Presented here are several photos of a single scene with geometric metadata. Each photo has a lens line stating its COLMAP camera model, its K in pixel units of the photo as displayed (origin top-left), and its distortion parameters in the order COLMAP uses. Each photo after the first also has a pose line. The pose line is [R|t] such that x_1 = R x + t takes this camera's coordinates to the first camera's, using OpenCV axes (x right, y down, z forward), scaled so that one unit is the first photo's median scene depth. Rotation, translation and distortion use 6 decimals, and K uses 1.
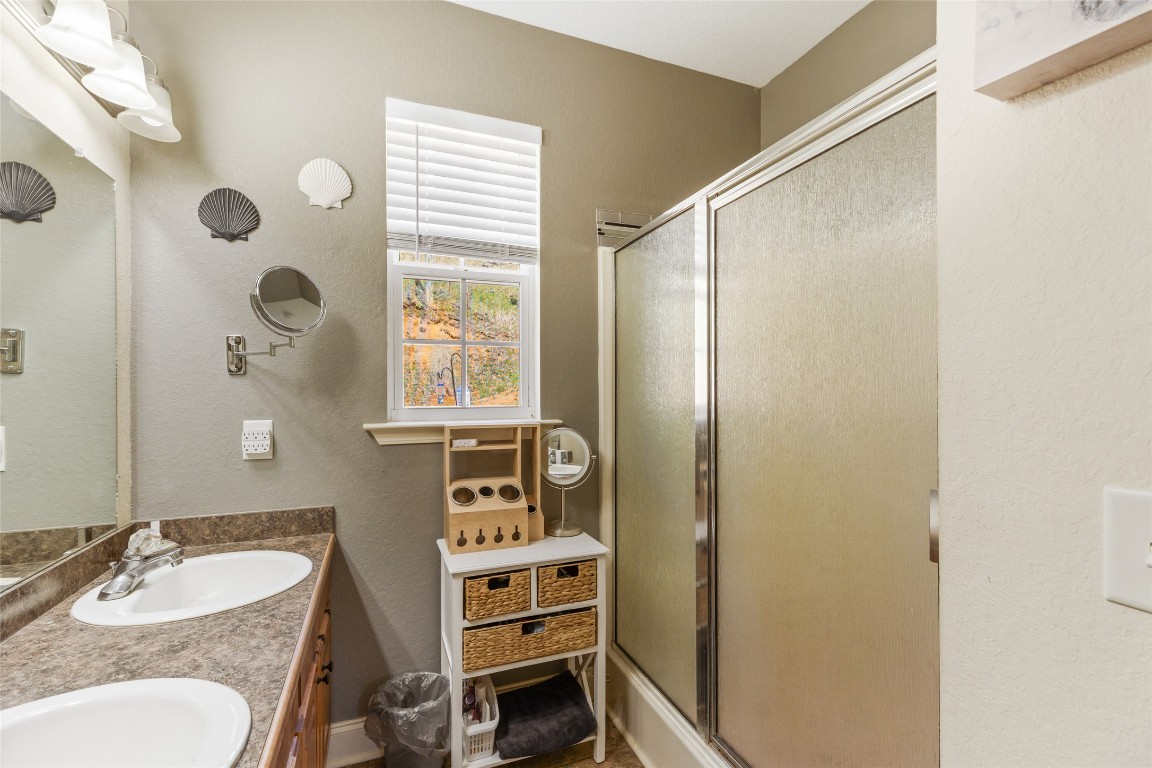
lens RADIAL K [[518.4, 0, 591.3], [0, 518.4, 389.4], [0, 0, 1]] dist [0.003681, -0.000156]
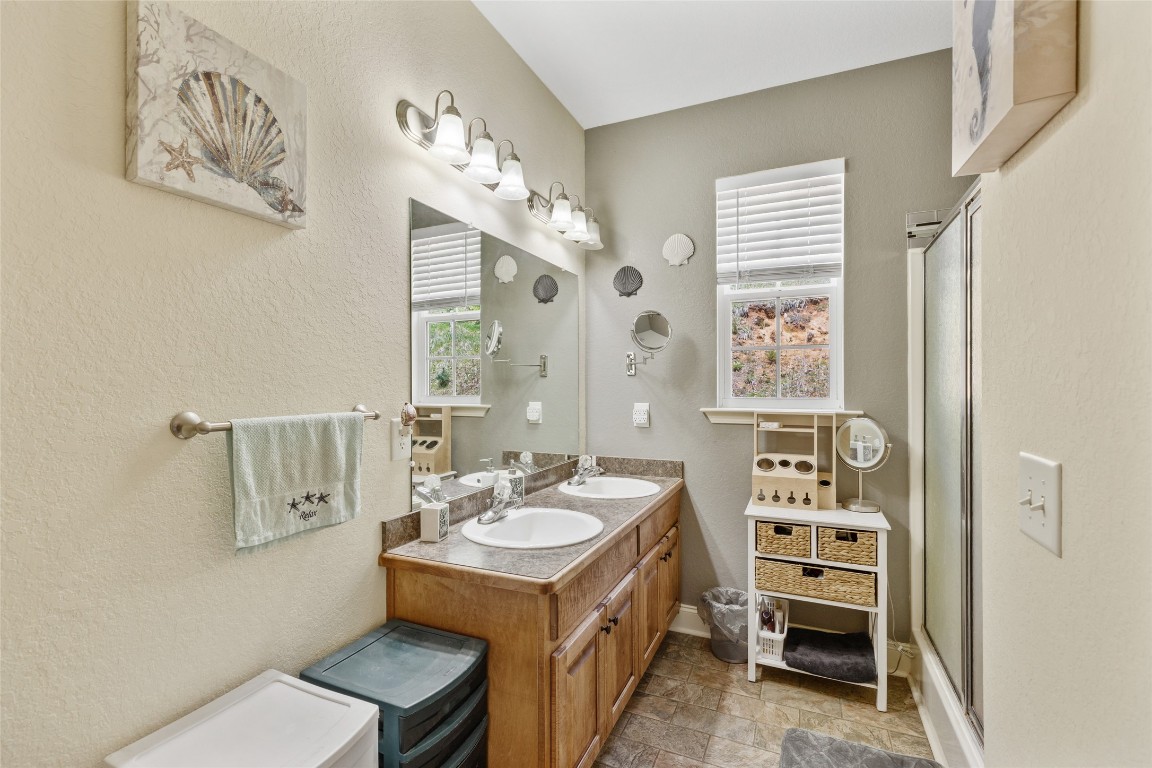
lens RADIAL K [[518.4, 0, 573.9], [0, 518.4, 384.1], [0, 0, 1]] dist [0.003681, -0.000156]
pose [[0.691191, -0.000665, -0.722672, 0.387220], [0.001988, 0.999998, 0.000981, -0.002775], [0.722670, -0.002115, 0.691190, -0.284006]]
